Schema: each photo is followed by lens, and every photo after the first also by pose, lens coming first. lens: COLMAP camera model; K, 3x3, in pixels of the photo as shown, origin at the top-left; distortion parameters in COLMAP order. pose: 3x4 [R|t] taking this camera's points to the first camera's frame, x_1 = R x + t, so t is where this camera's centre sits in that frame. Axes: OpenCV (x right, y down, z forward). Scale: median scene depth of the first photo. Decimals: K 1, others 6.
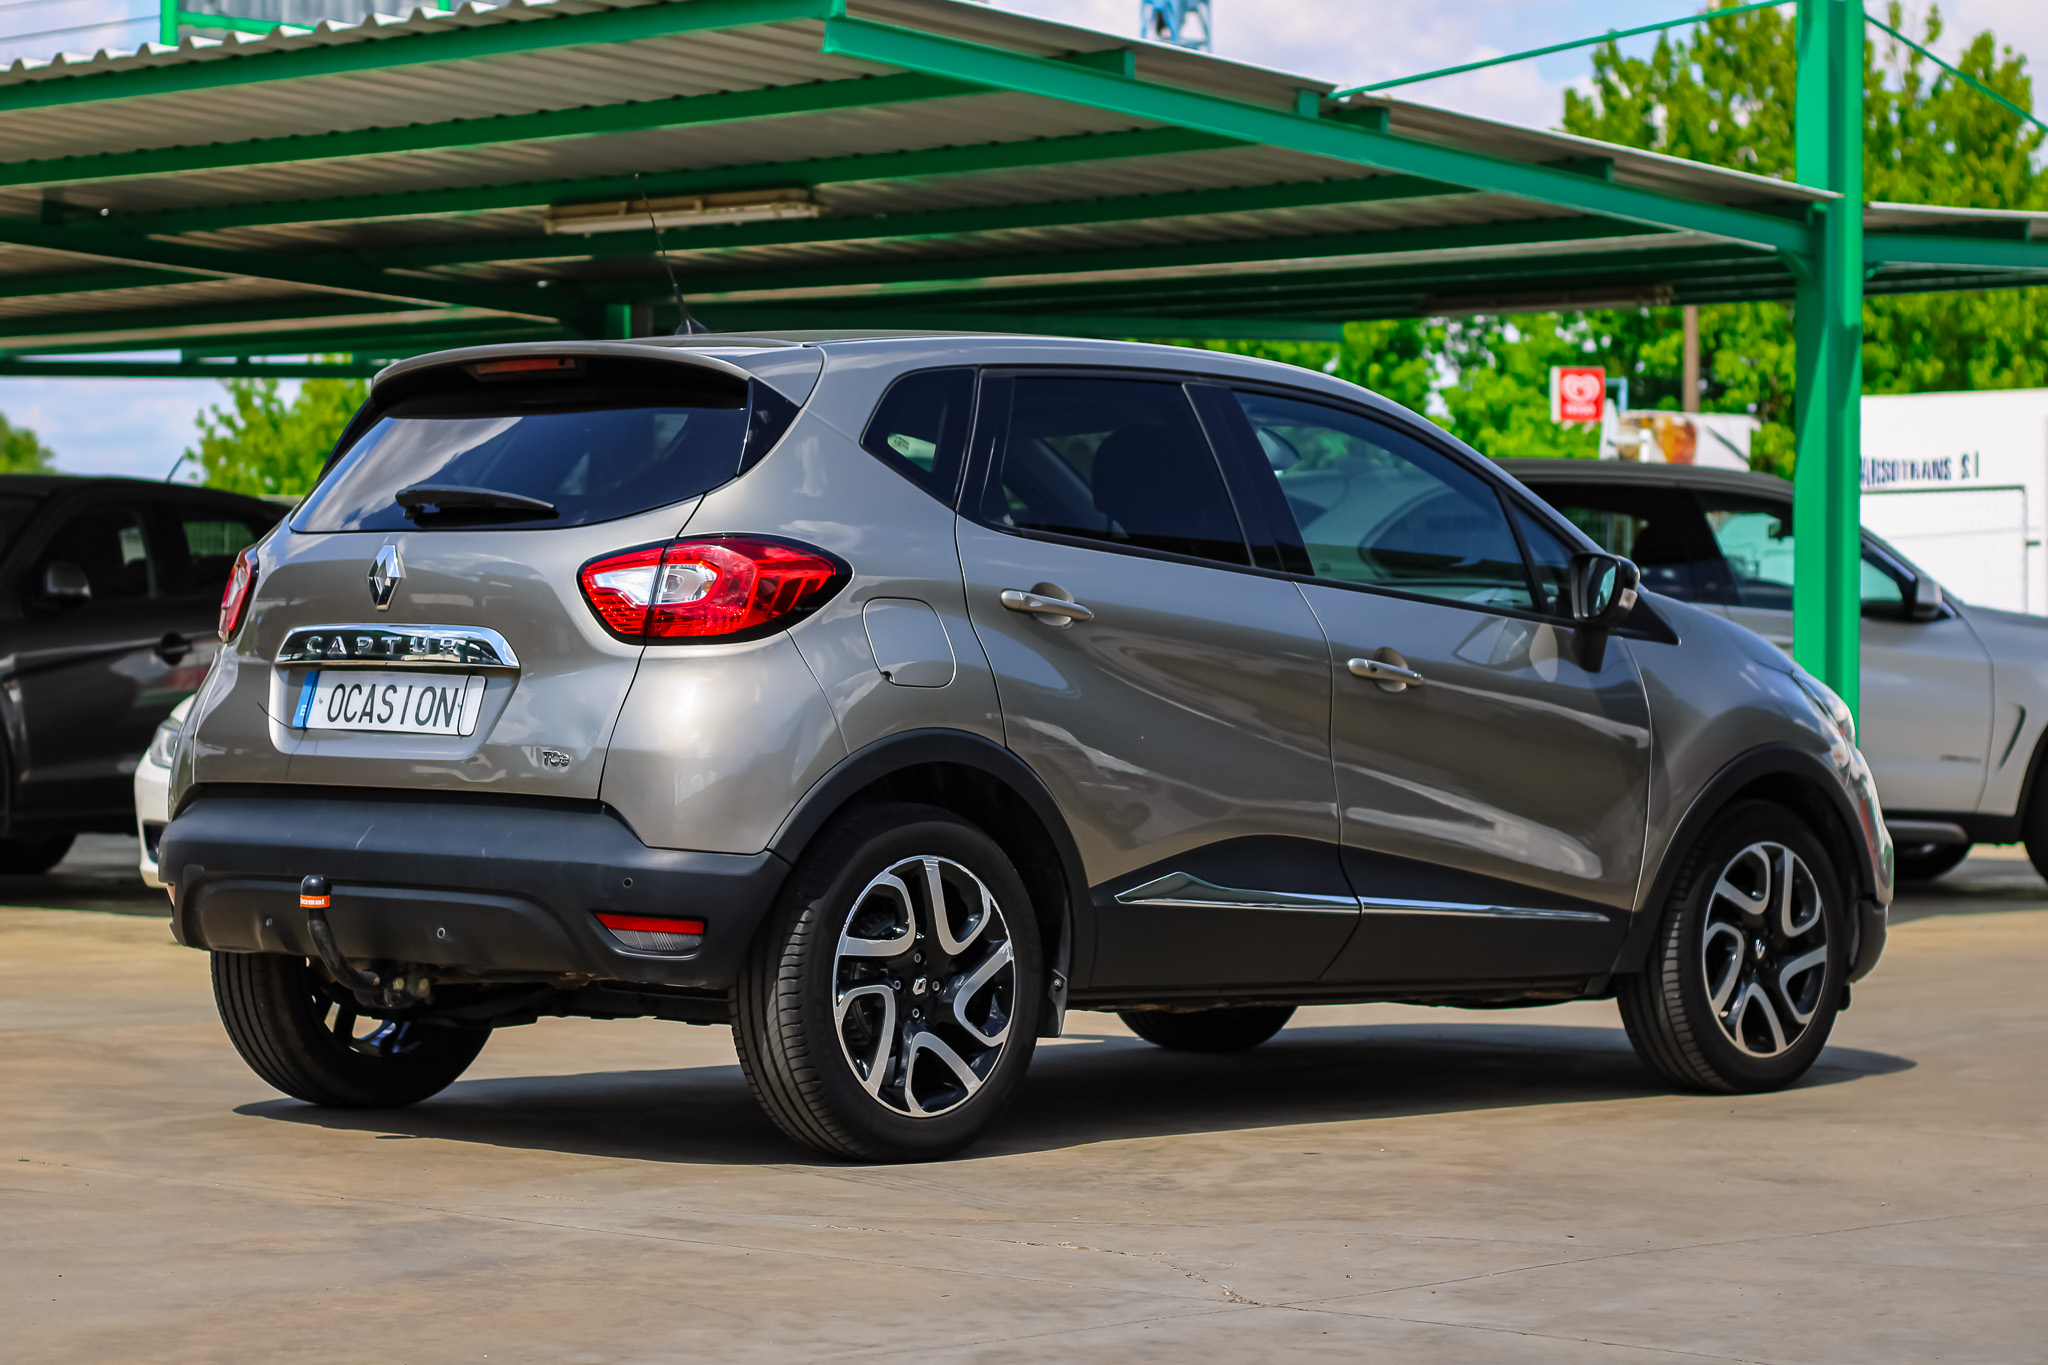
lens RADIAL K [[4506.2, 0, 1024.0], [0, 4506.2, 682.5], [0, 0, 1]] dist [-0.007053, 0.004591]
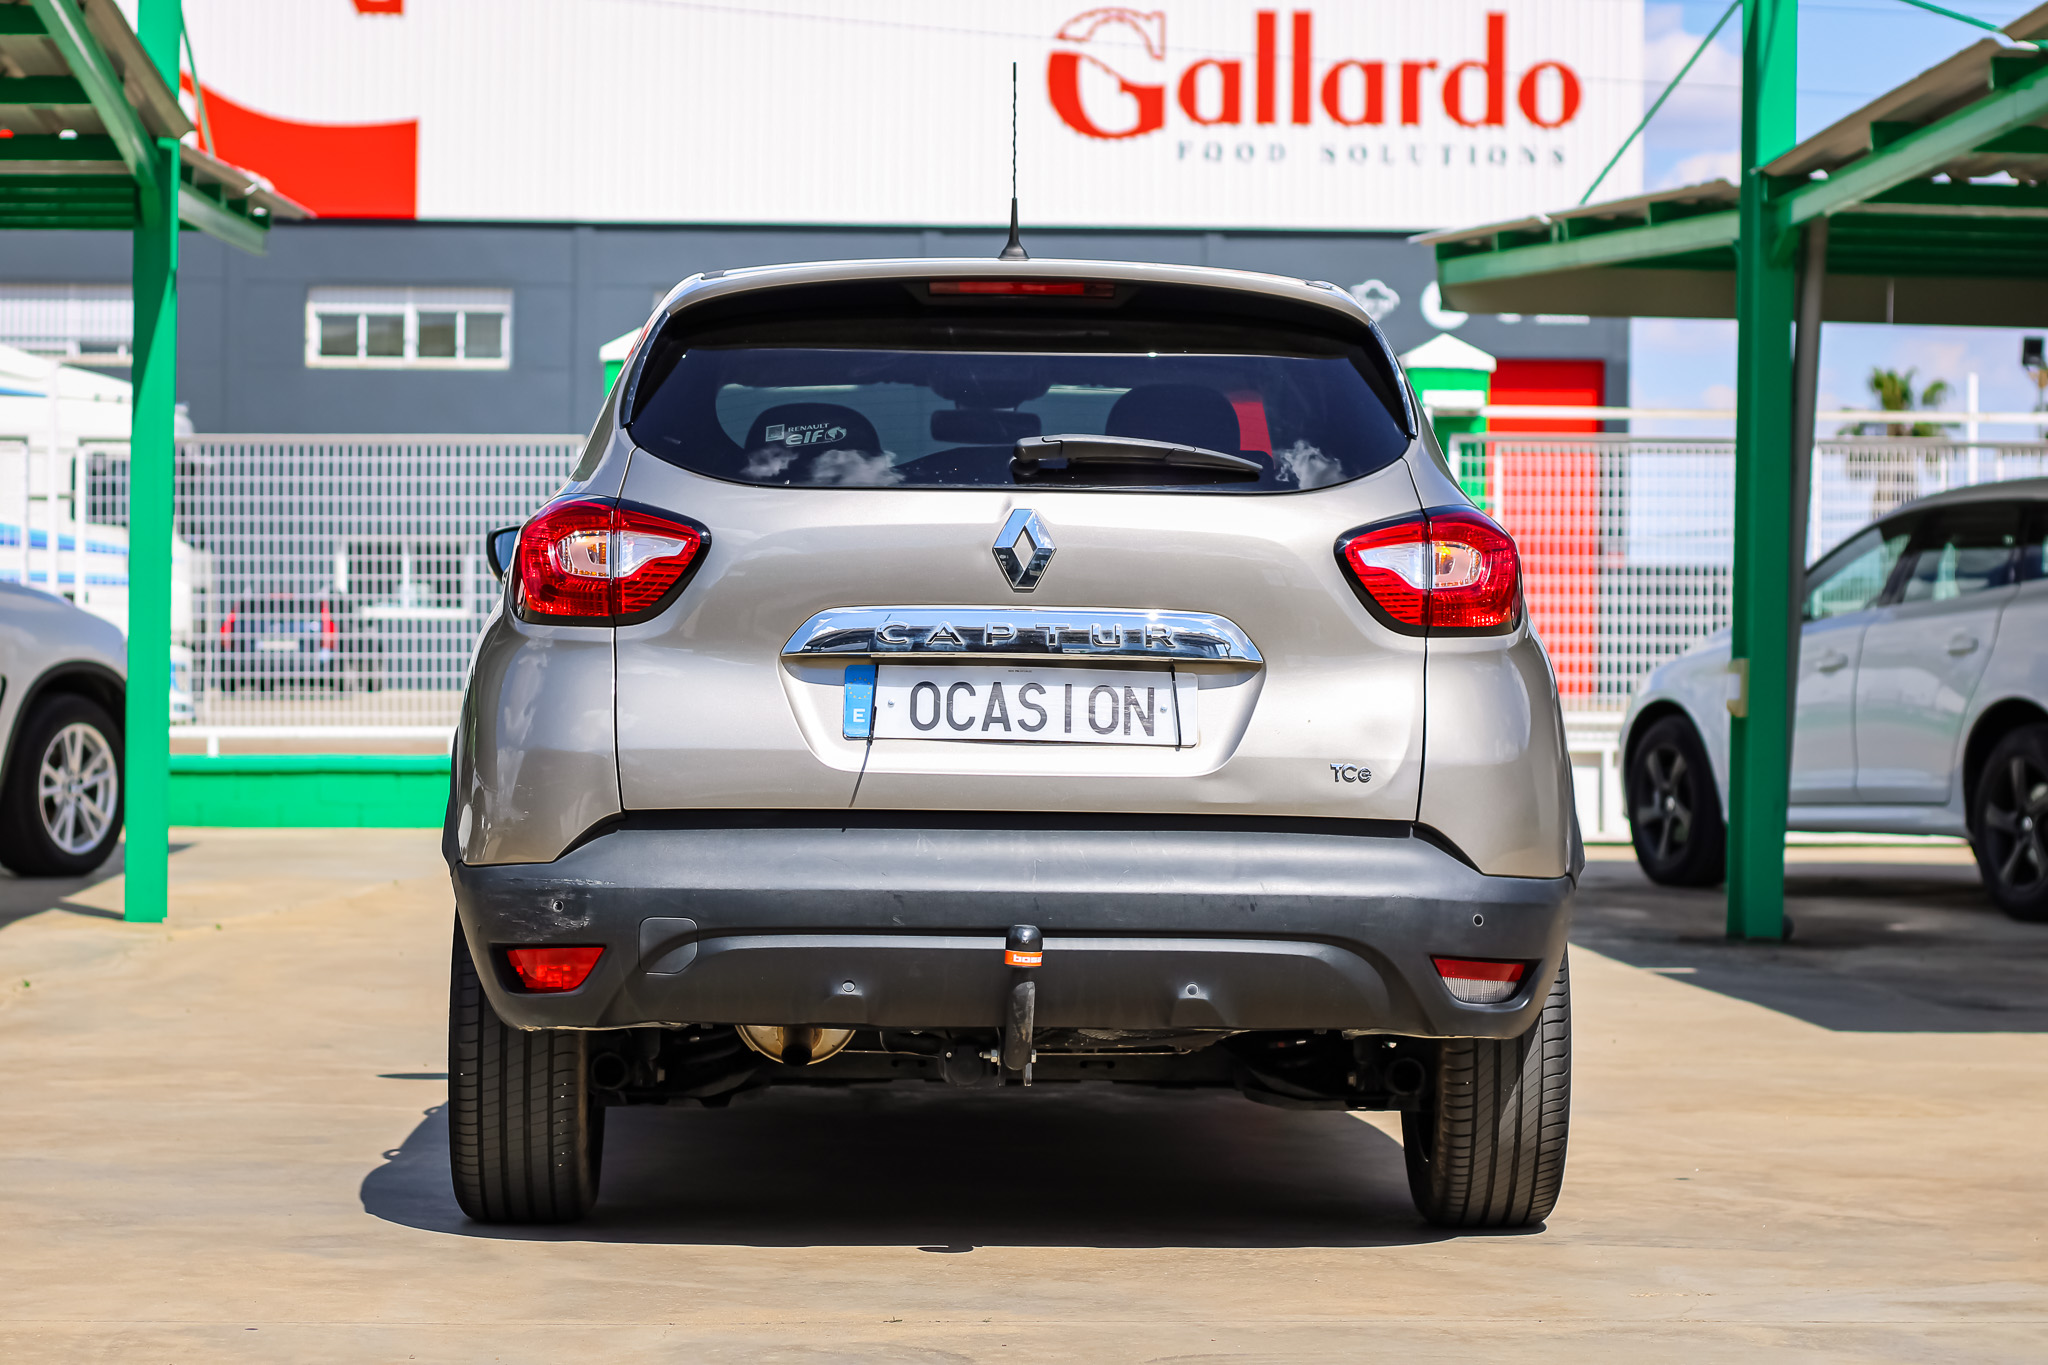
lens RADIAL K [[4619.5, 0, 976.5], [0, 4619.5, 685.0], [0, 0, 1]] dist [-0.053137, -0.303459]
pose [[0.724713, -0.004497, 0.689036, -0.714998], [-0.004302, 0.999930, 0.011051, -0.008187], [-0.689038, -0.010973, 0.724642, 0.416957]]
